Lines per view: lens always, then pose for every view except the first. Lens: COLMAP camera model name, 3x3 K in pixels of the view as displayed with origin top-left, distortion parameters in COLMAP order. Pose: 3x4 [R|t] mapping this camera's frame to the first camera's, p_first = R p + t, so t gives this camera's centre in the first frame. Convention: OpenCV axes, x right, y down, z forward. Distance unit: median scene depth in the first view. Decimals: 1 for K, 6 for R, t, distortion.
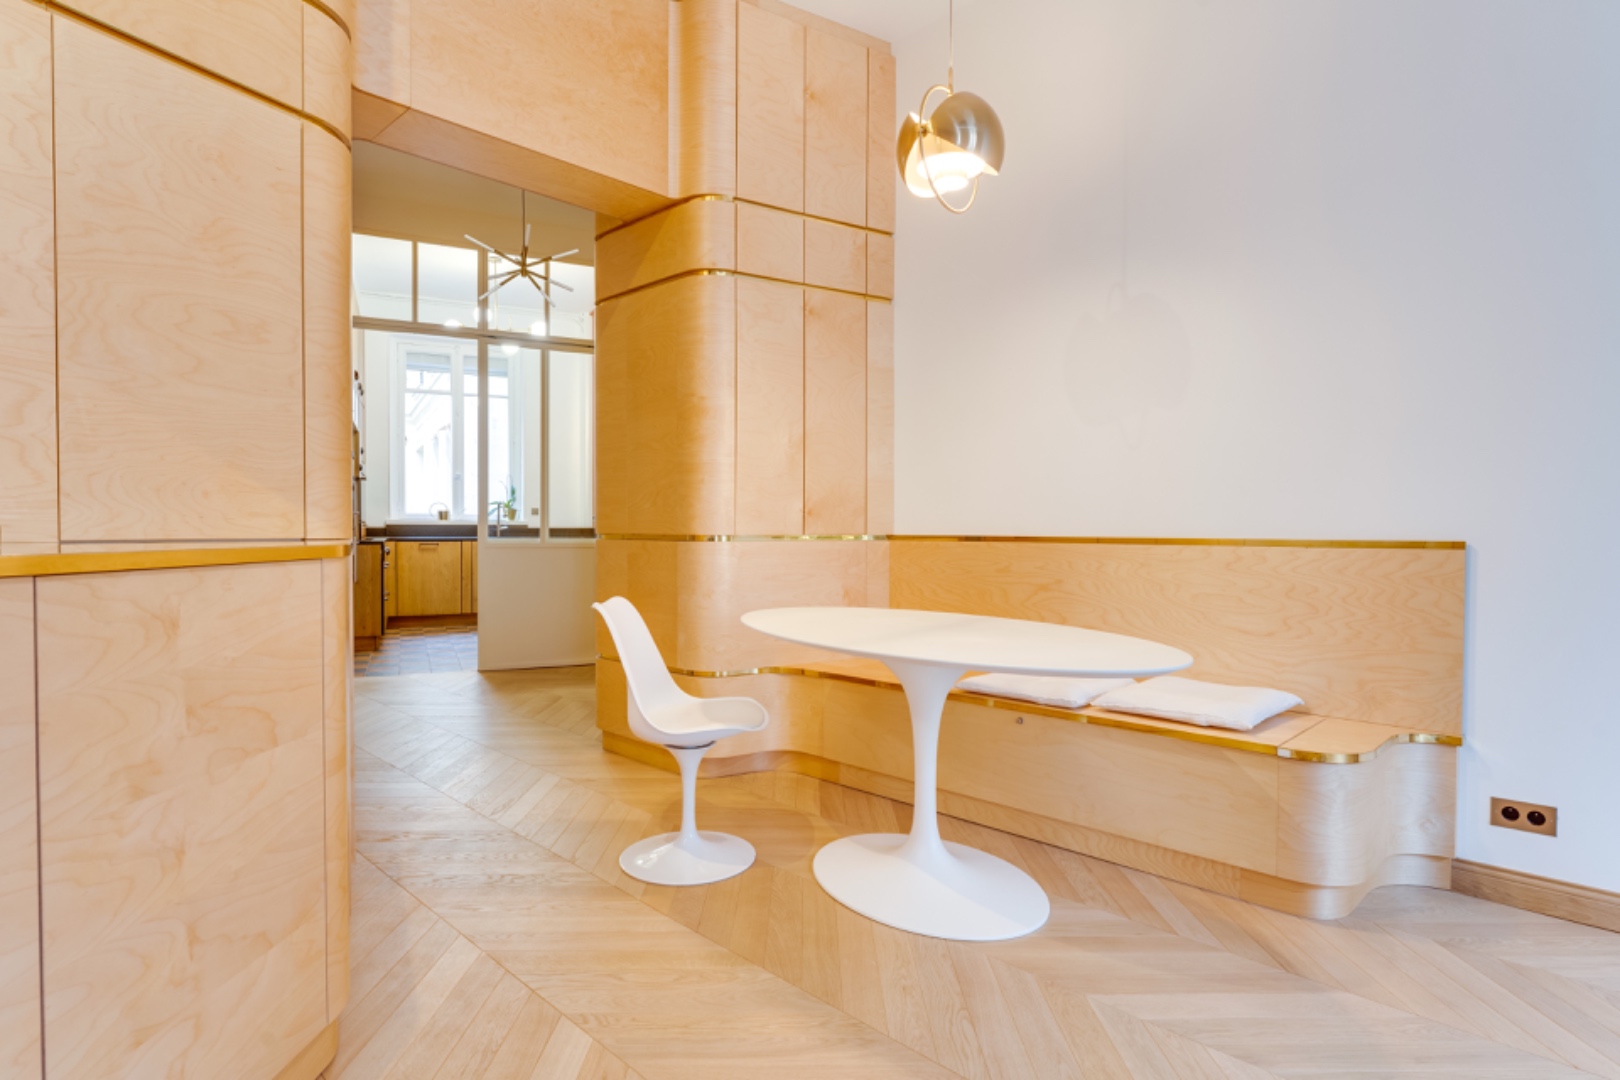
lens RADIAL K [[1113.4, 0, 810.0], [0, 1113.4, 540.0], [0, 0, 1]] dist [0.005449, -0.001036]
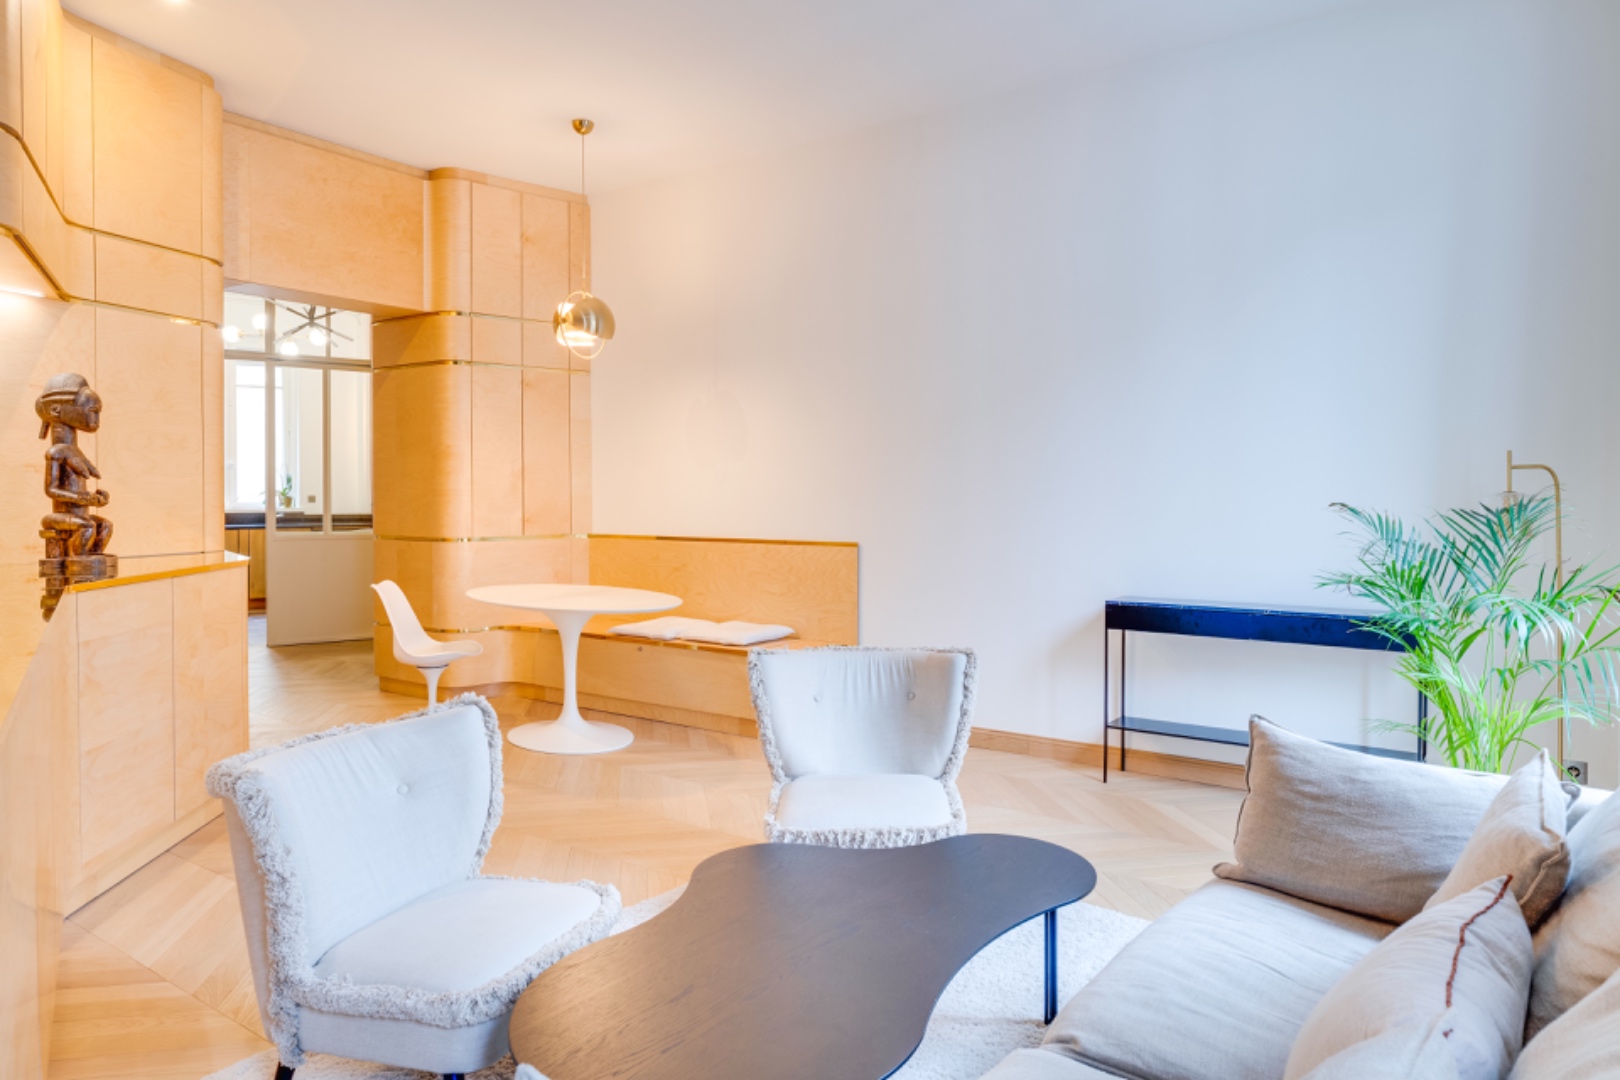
lens RADIAL K [[1059.6, 0, 812.4], [0, 1059.6, 513.6], [0, 0, 1]] dist [0.004492, 0.000302]
pose [[0.979728, -0.006566, 0.200226, 0.093918], [0.007834, 0.999954, -0.005543, -0.024604], [-0.200180, 0.006999, 0.979734, -0.479208]]
